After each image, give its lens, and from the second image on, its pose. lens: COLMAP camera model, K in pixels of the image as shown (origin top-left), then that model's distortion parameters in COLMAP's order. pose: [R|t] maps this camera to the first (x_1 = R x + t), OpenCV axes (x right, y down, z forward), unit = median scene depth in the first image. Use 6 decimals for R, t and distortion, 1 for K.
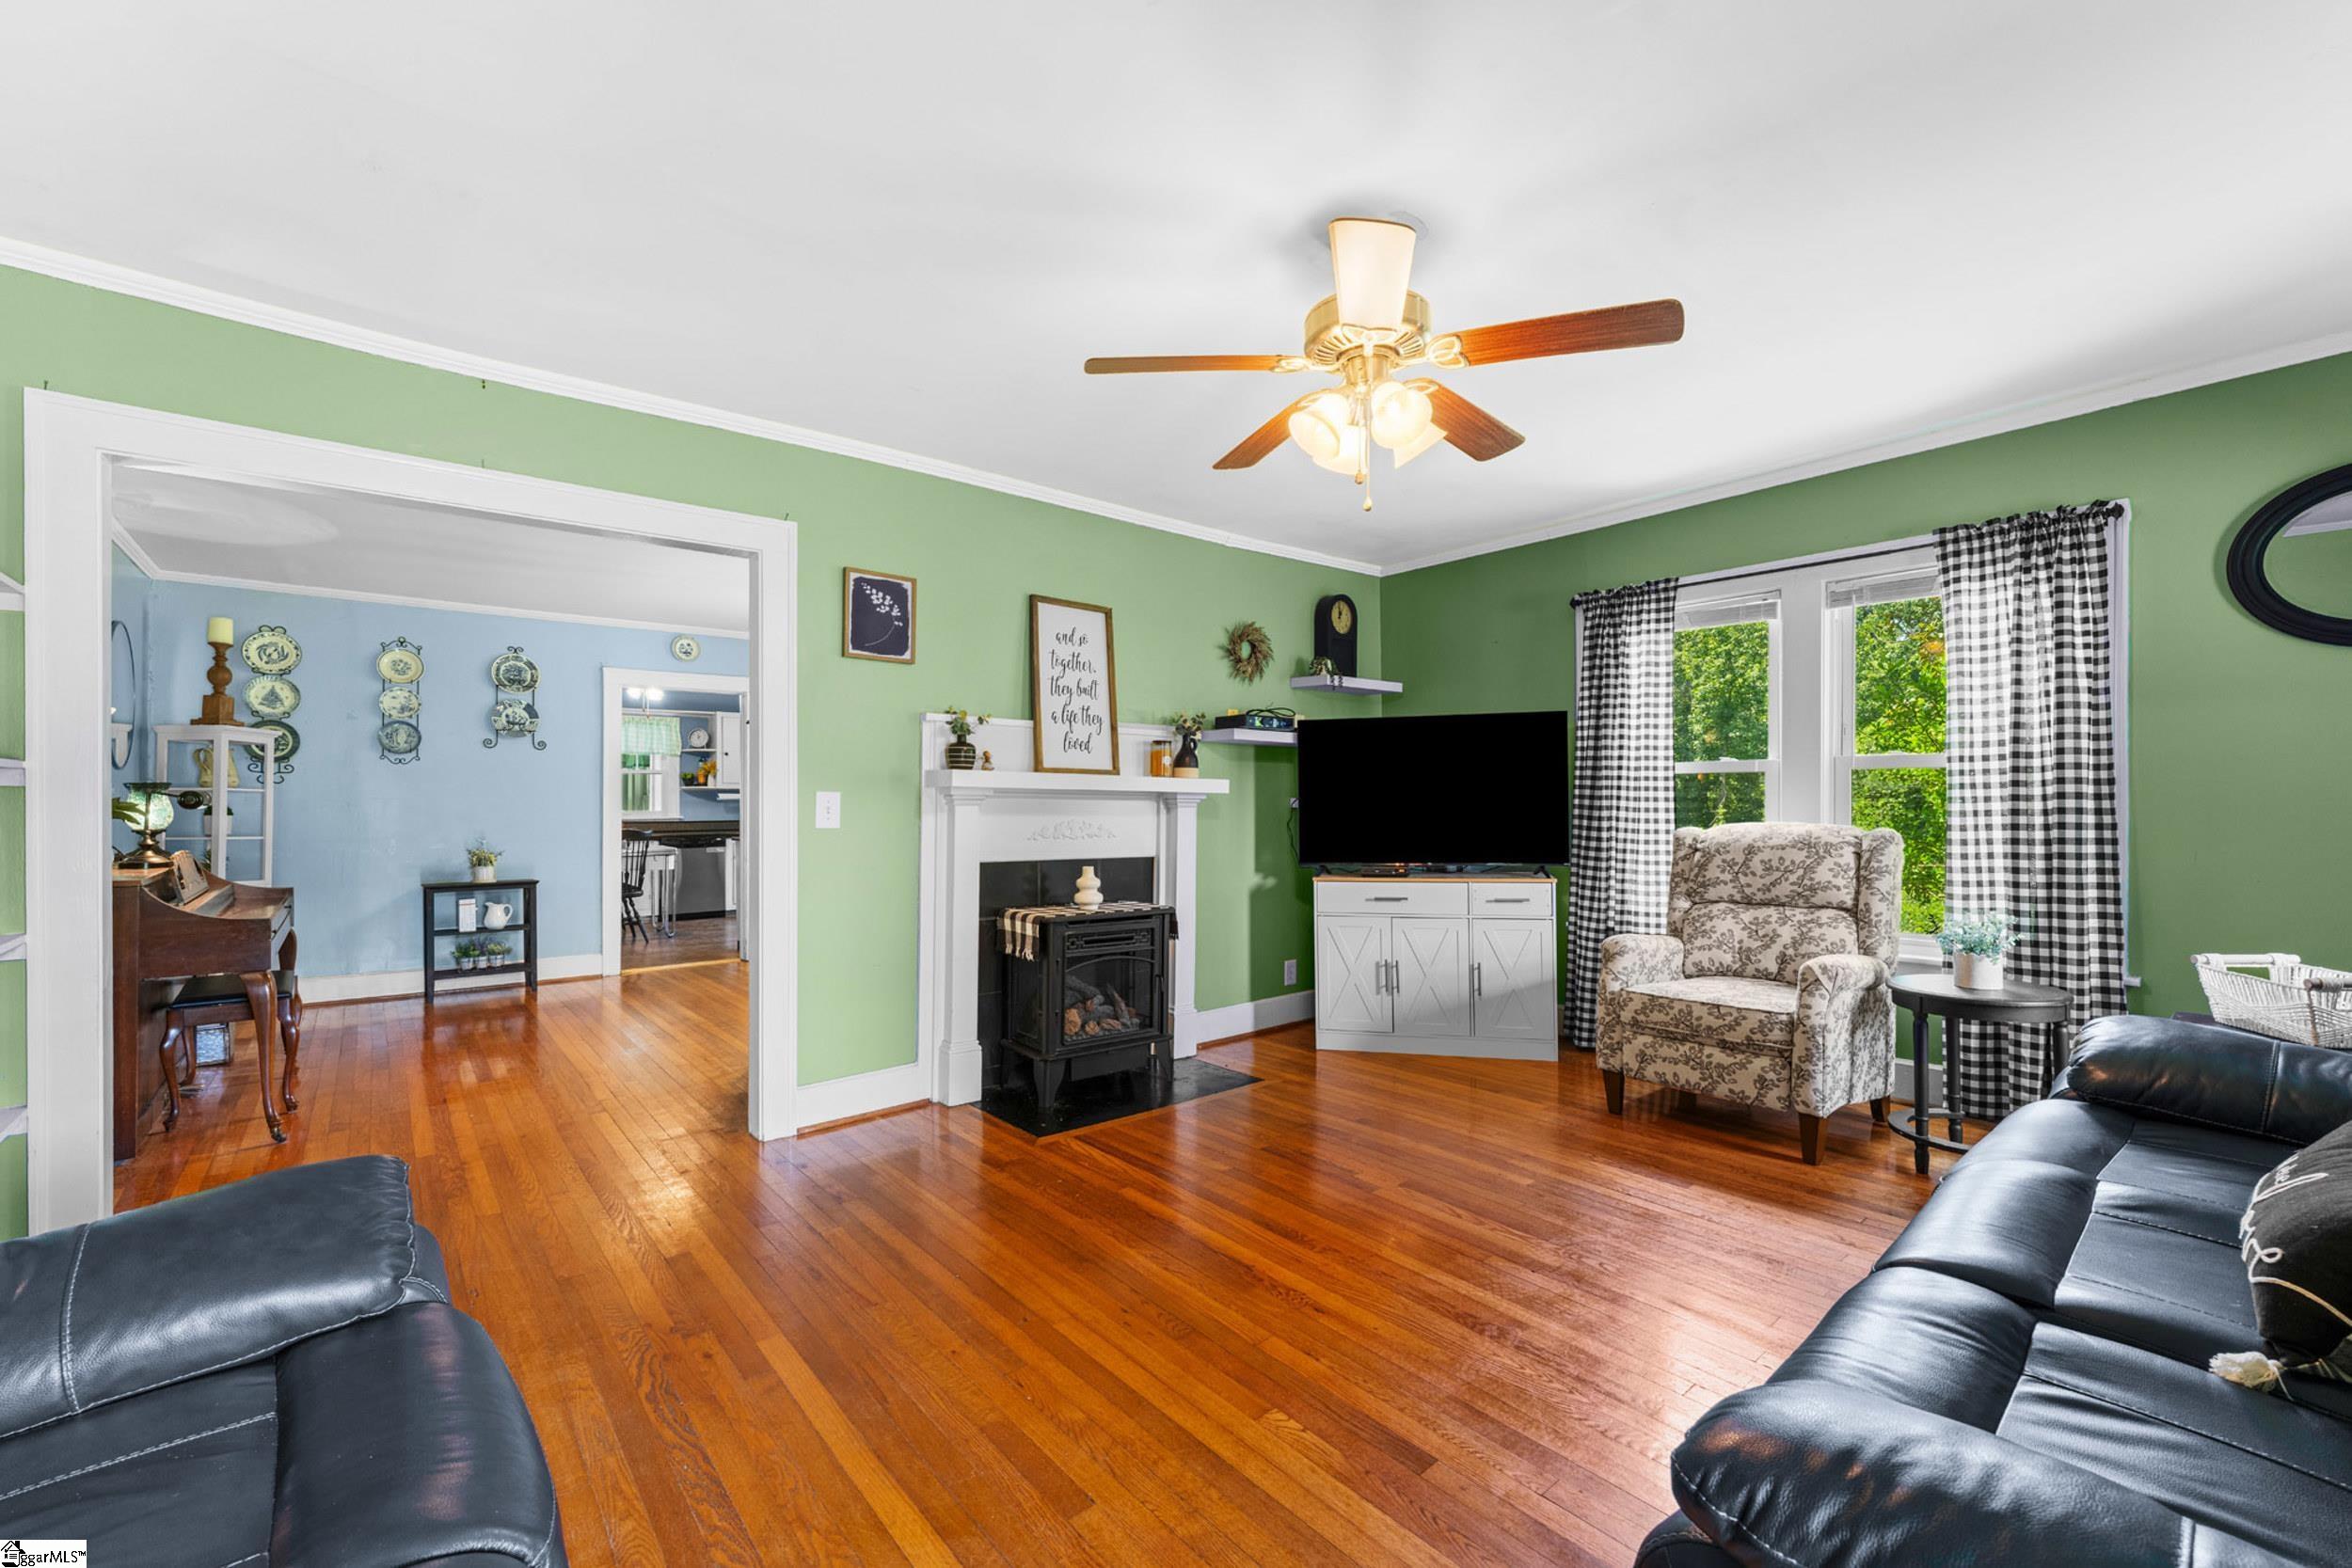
lens RADIAL K [[944.3, 0, 1169.1], [0, 944.3, 793.0], [0, 0, 1]] dist [0.013722, 0.000070]
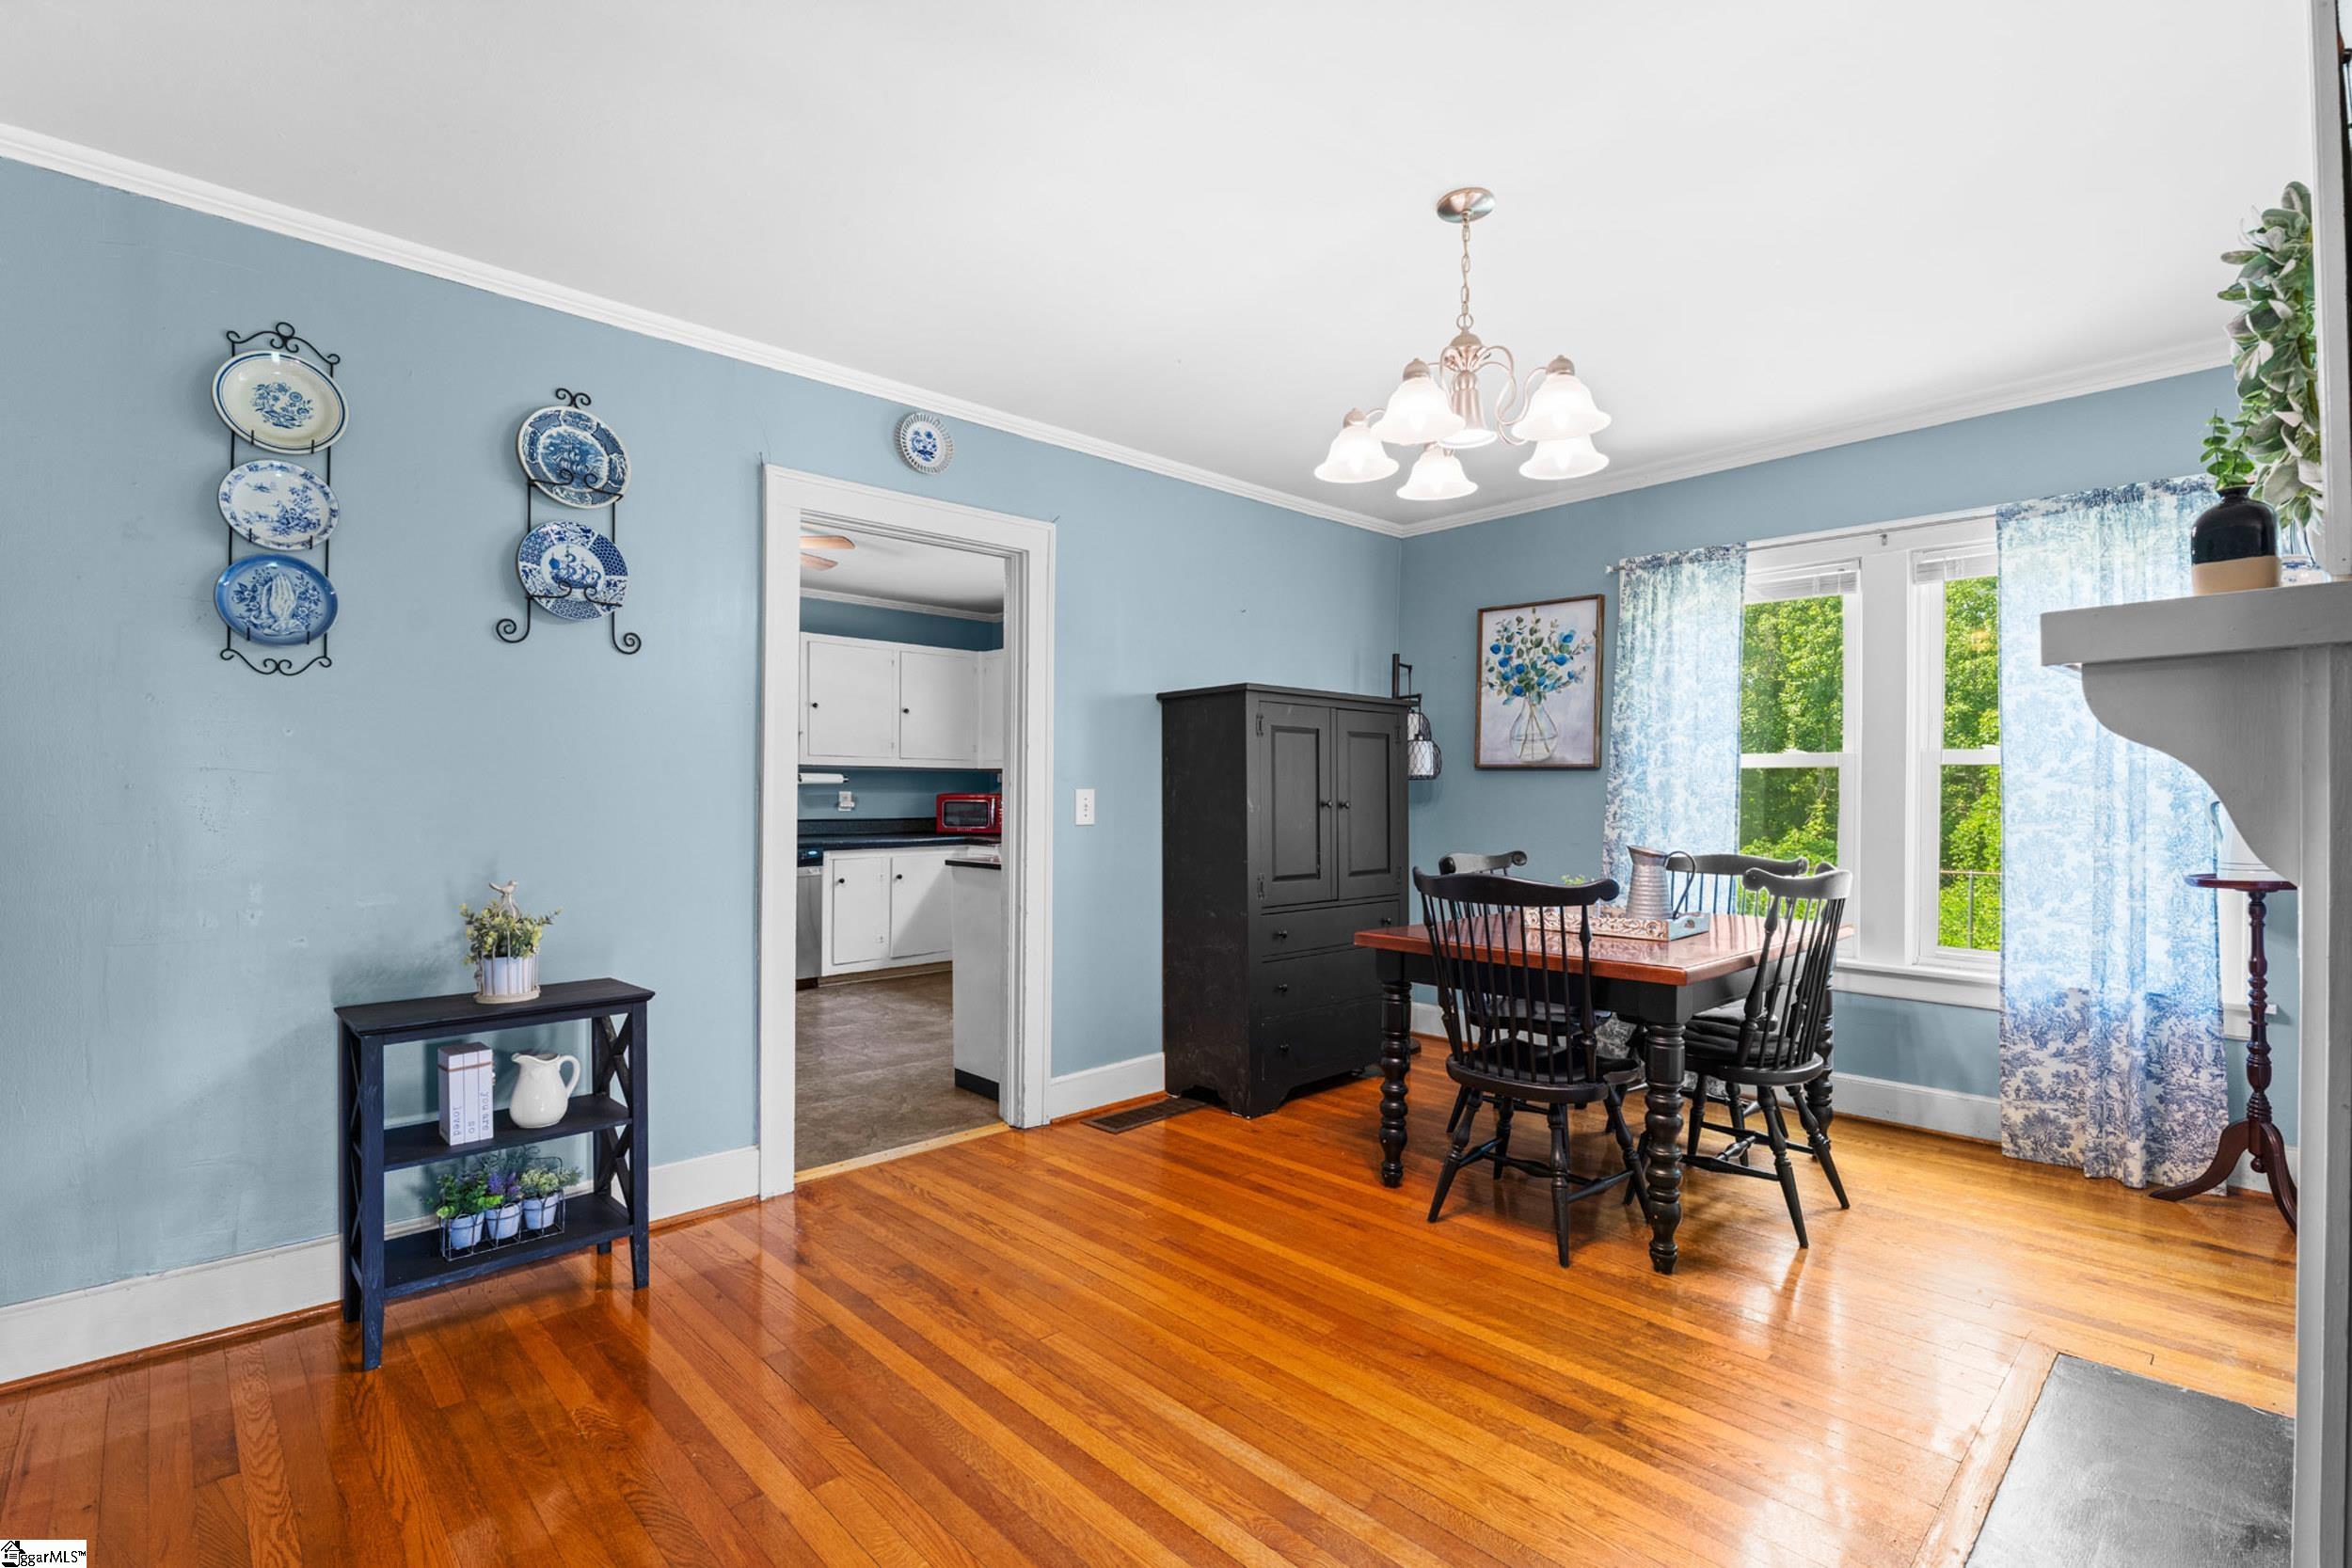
lens RADIAL K [[1069.3, 0, 1182.3], [0, 1069.3, 787.0], [0, 0, 1]] dist [0.000011, 0.000676]
pose [[0.998502, 0.010242, 0.053747, -0.472034], [-0.010399, 0.999942, 0.002644, 0.007453], [-0.053717, -0.003199, 0.998551, 0.560274]]
